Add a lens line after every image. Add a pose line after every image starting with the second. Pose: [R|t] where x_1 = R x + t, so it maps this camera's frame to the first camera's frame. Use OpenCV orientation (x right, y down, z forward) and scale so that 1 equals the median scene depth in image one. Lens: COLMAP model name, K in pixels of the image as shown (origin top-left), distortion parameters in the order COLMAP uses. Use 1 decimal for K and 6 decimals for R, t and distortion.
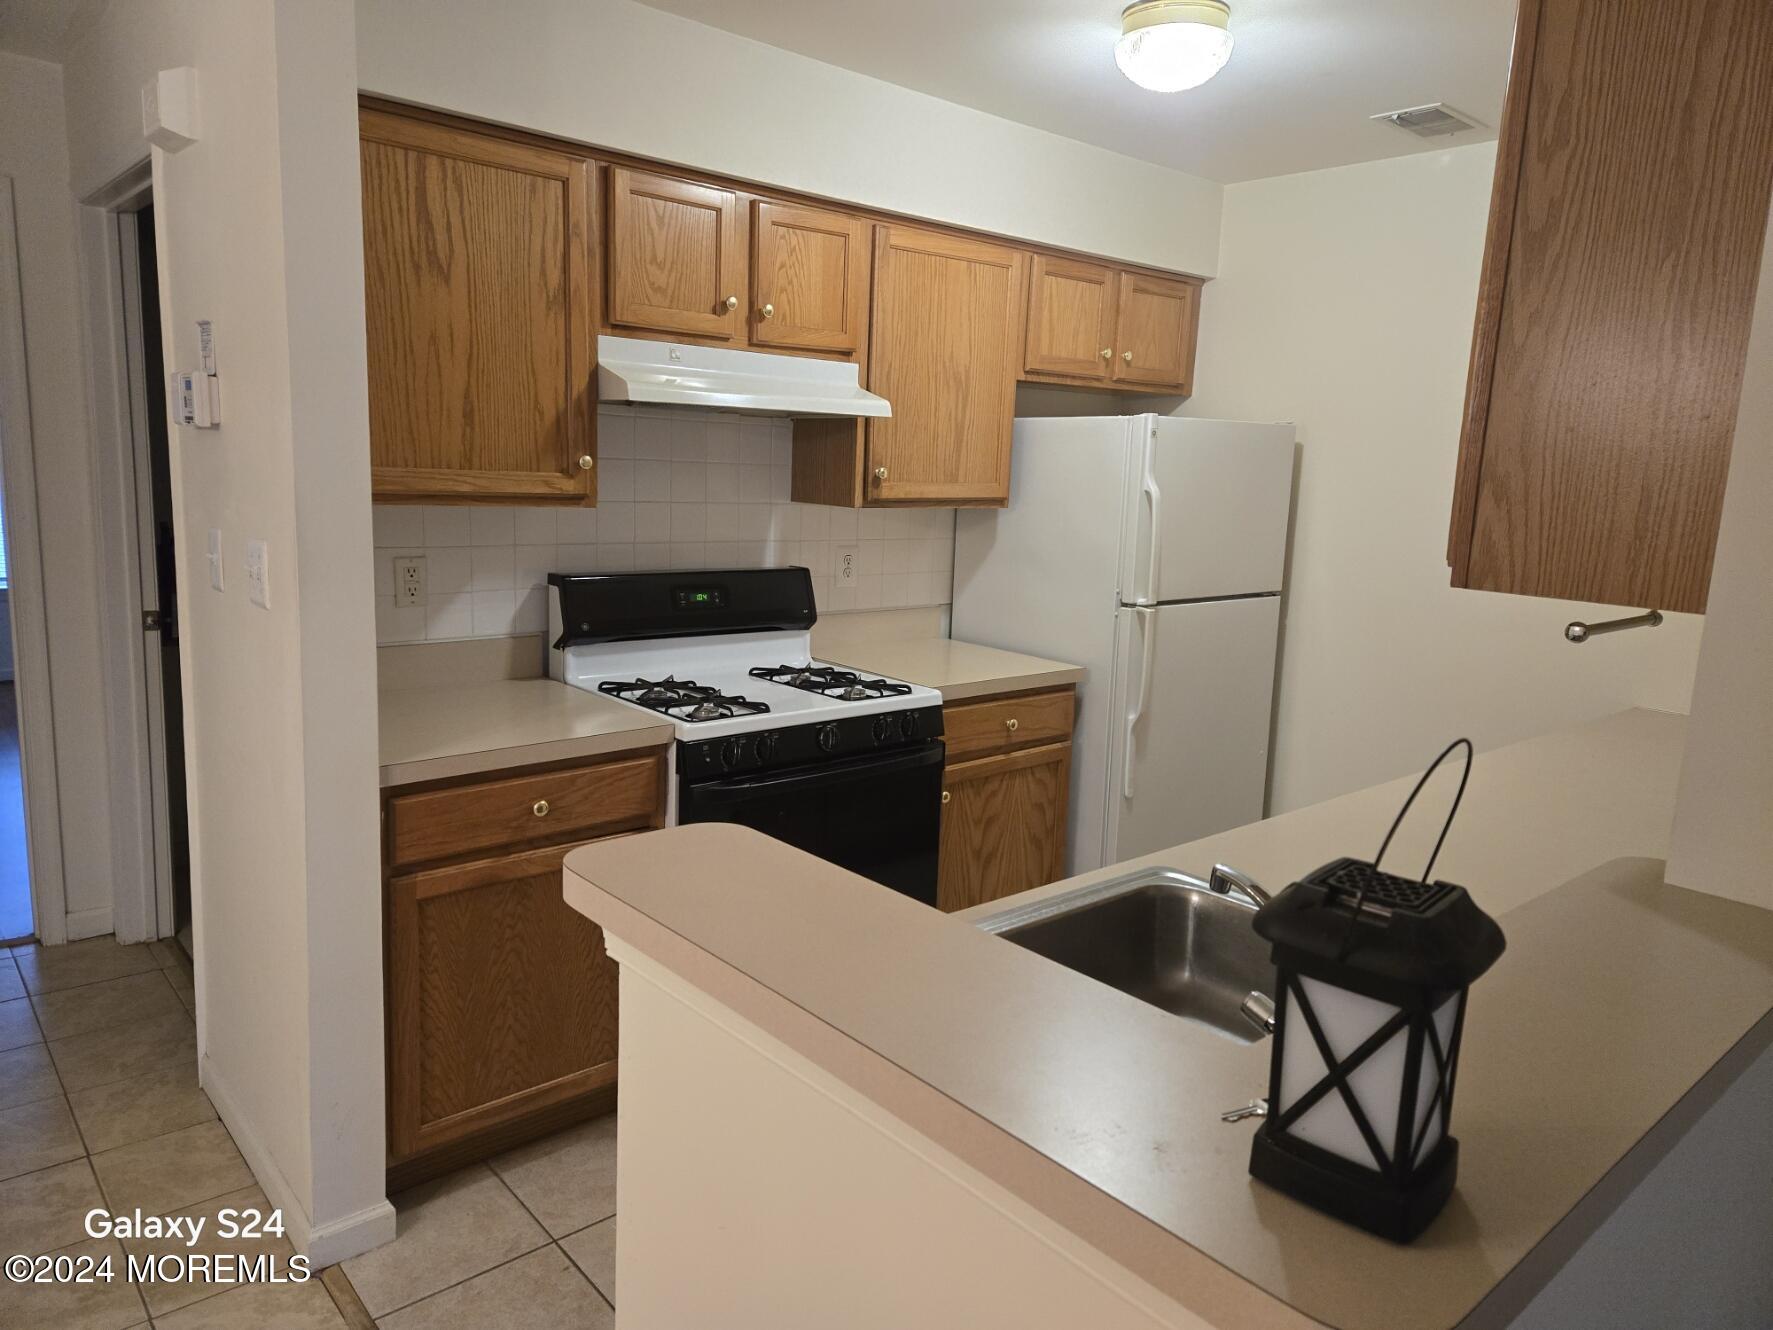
lens RADIAL K [[1180.3, 0, 886.7], [0, 1180.3, 654.8], [0, 0, 1]] dist [0.060226, -0.000731]
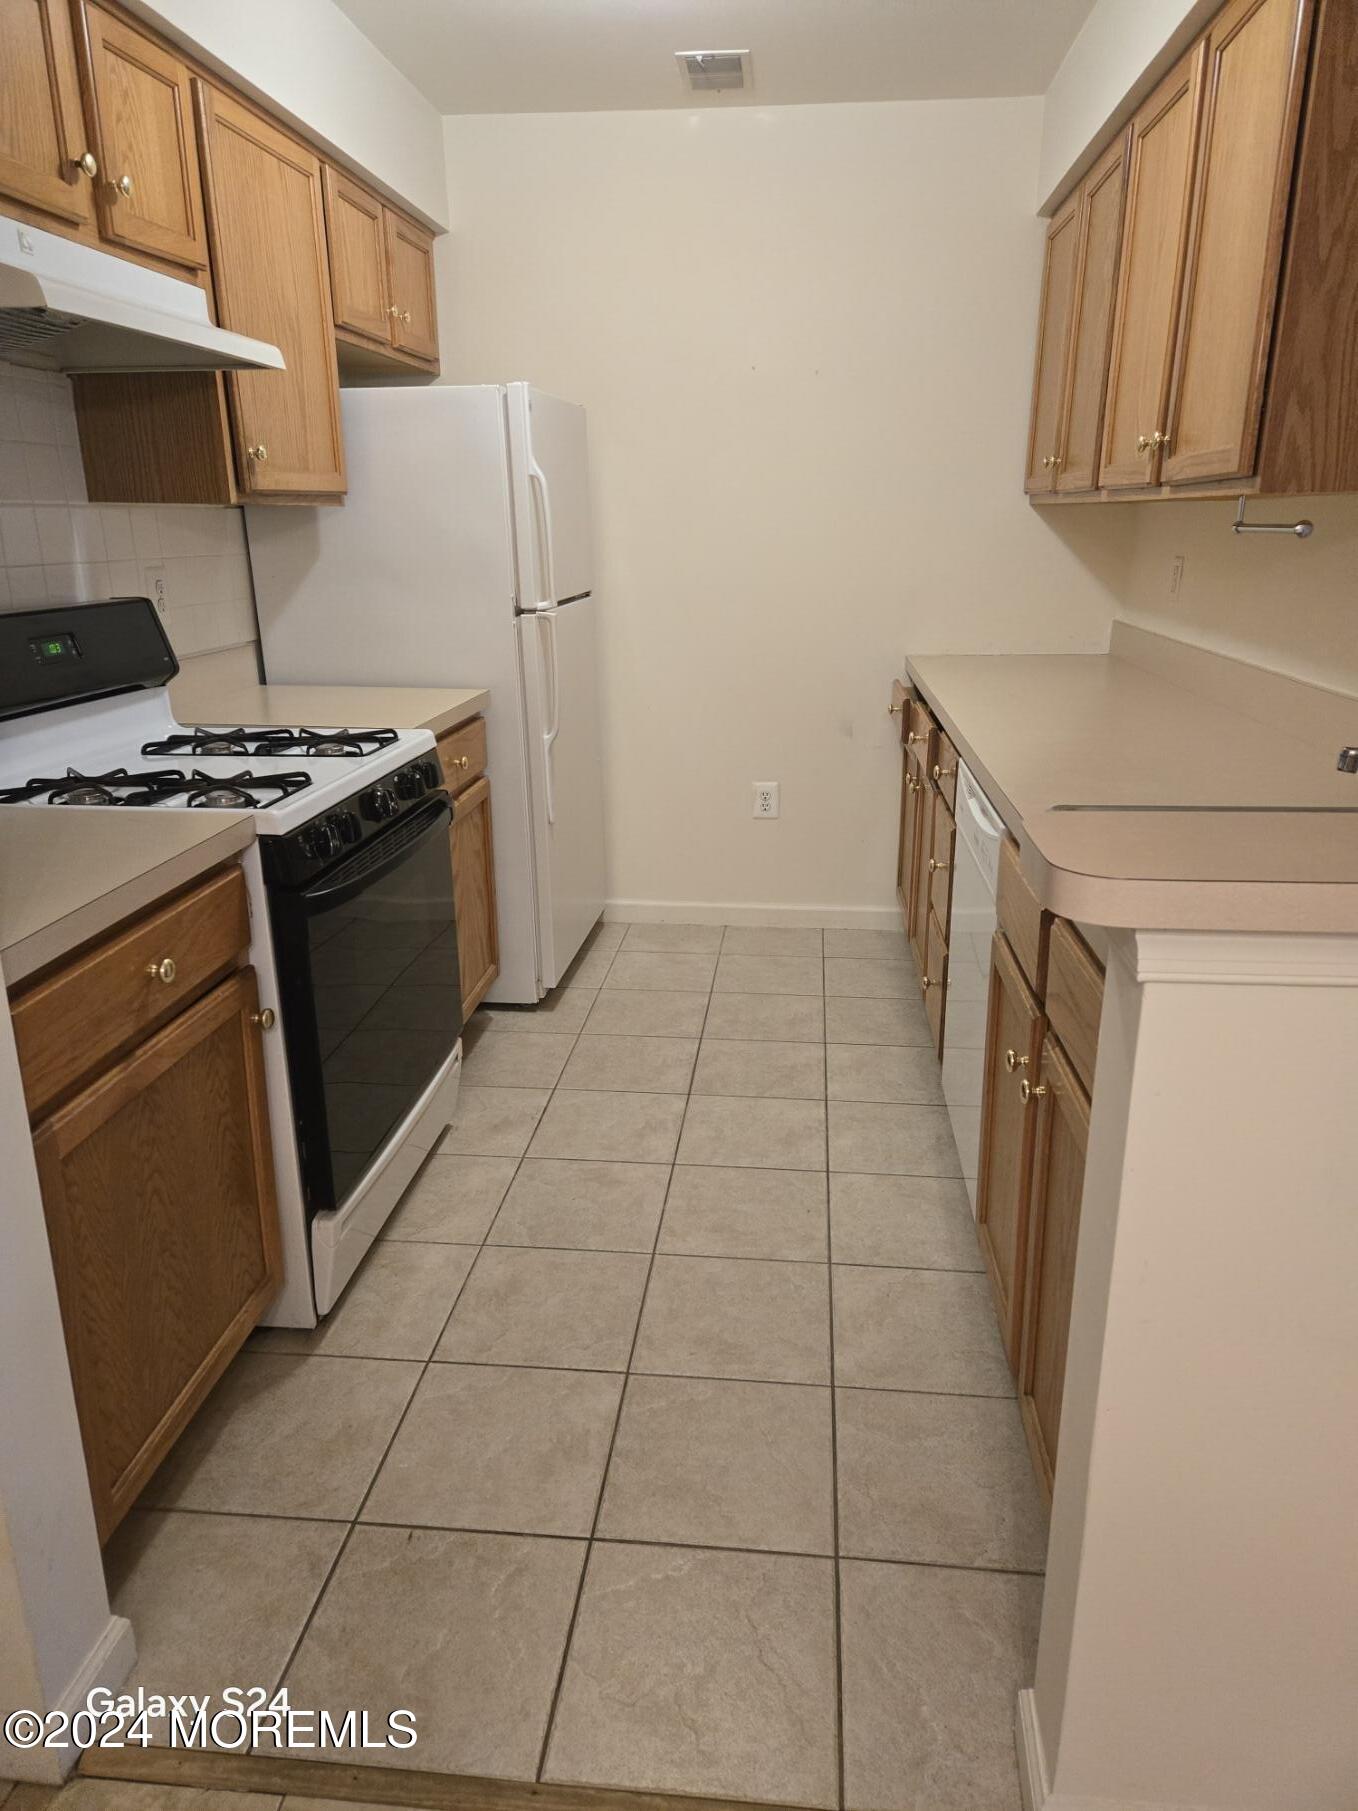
lens RADIAL K [[1210.7, 0, 681.8], [0, 1210.7, 895.0], [0, 0, 1]] dist [0.085909, -0.073034]
pose [[0.731648, -0.242551, 0.637072, -0.391382], [0.146728, 0.968686, 0.200296, -0.001827], [-0.665704, -0.053070, 0.744326, 0.251132]]
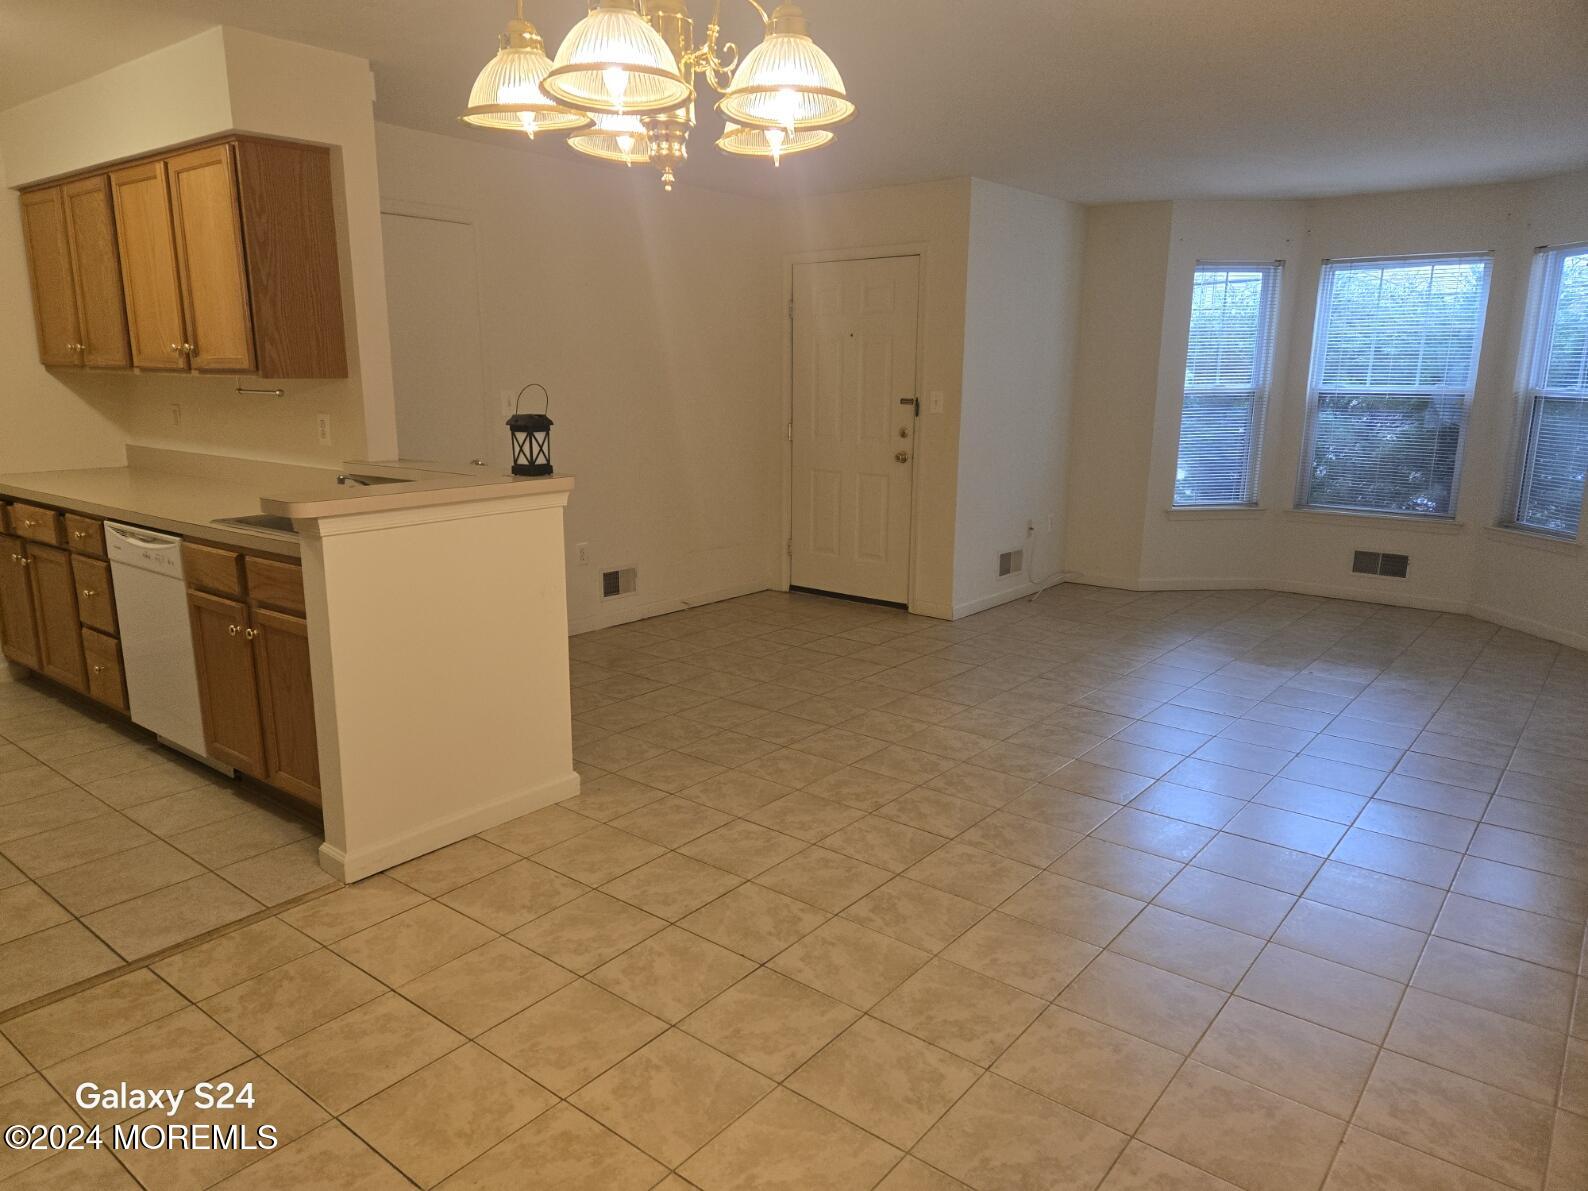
lens RADIAL K [[1068.4, 0, 794.0], [0, 1068.4, 595.5], [0, 0, 1]] dist [0.072507, -0.047583]
pose [[-0.170856, -0.246561, 0.953948, -1.070535], [0.152299, 0.949939, 0.272802, -0.039662], [-0.973454, 0.191895, -0.124752, 0.142808]]
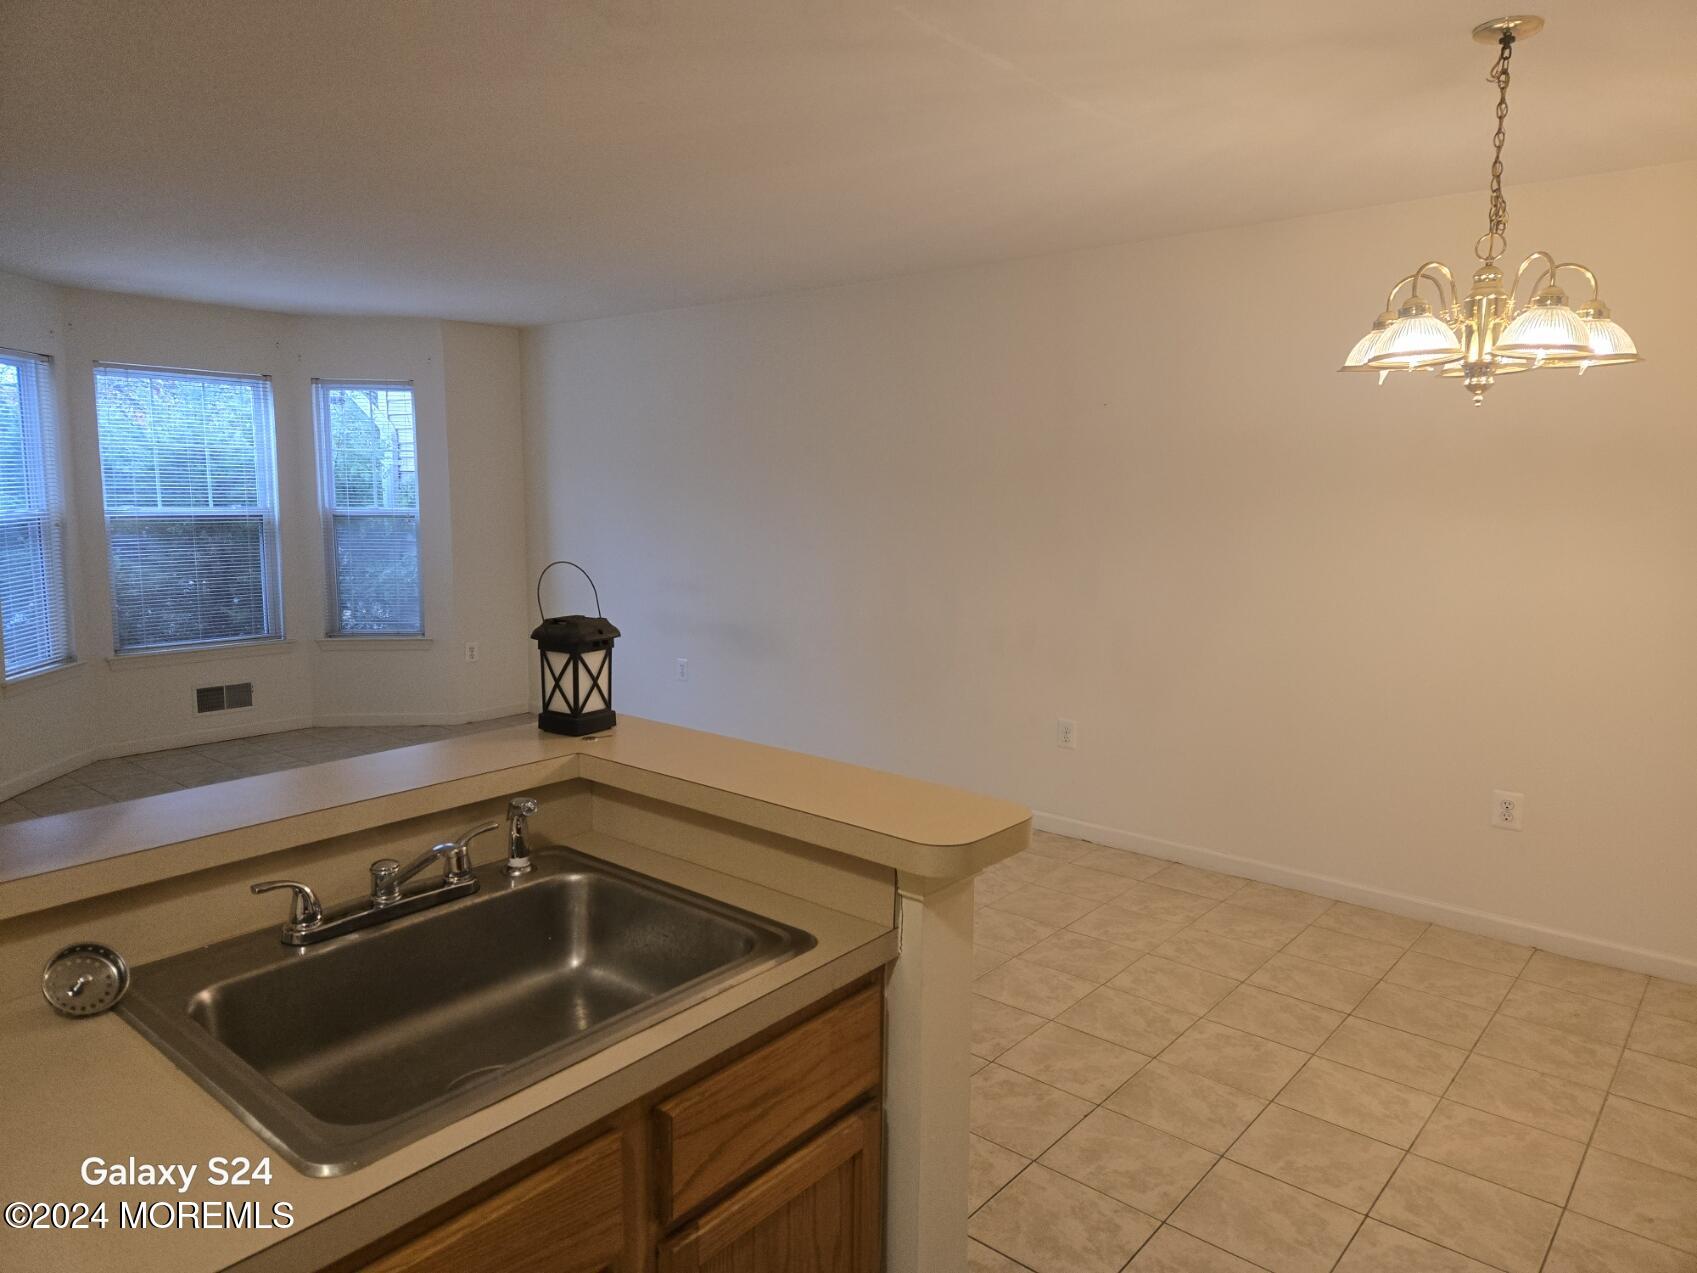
lens RADIAL K [[1127.4, 0, 838.4], [0, 1127.4, 627.4], [0, 0, 1]] dist [0.072708, -0.057268]
pose [[-0.988270, -0.033053, -0.149100, 0.049320], [-0.074809, 0.955918, 0.283944, -0.139792], [0.133142, 0.291768, -0.947177, 0.852623]]
